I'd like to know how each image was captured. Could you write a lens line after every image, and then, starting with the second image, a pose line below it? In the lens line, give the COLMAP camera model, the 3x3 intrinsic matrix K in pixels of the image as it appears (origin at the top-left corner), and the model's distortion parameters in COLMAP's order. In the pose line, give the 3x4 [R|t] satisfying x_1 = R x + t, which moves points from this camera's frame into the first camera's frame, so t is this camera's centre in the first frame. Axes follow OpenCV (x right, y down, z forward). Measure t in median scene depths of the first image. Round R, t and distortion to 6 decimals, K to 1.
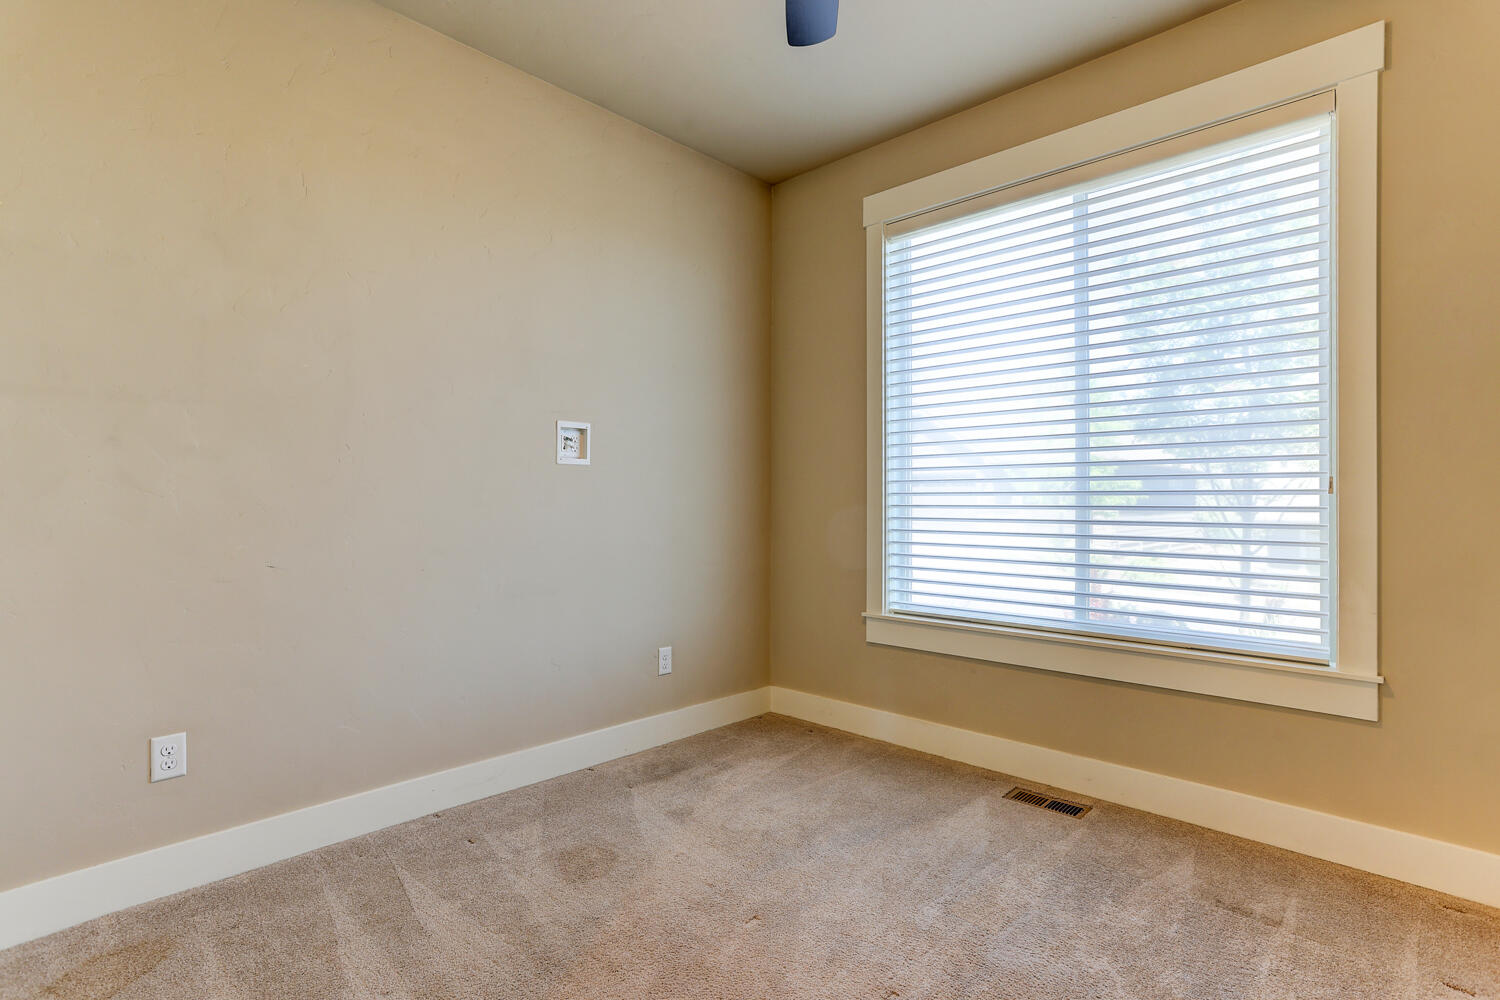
lens RADIAL K [[728.2, 0, 756.4], [0, 728.2, 509.5], [0, 0, 1]] dist [0.002927, 0.002444]
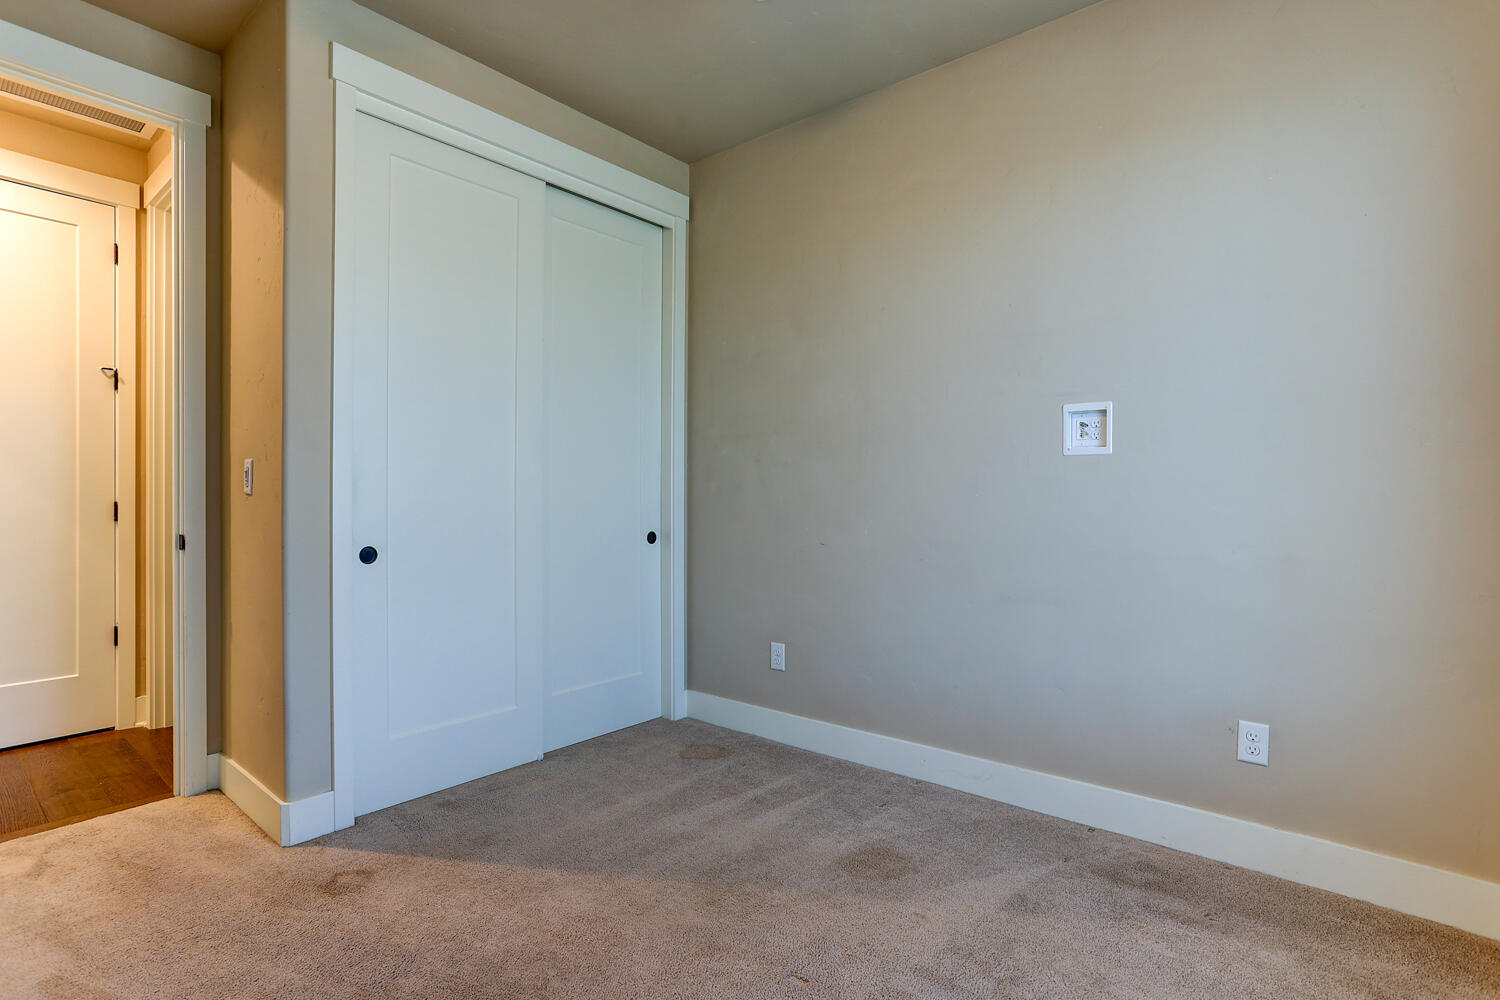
lens RADIAL K [[728.2, 0, 754.7], [0, 728.2, 495.0], [0, 0, 1]] dist [0.002927, 0.002444]
pose [[0.064423, -0.011874, -0.997852, 0.593743], [-0.007448, 0.999896, -0.012379, -0.002652], [0.997895, 0.008229, 0.064328, 0.606428]]
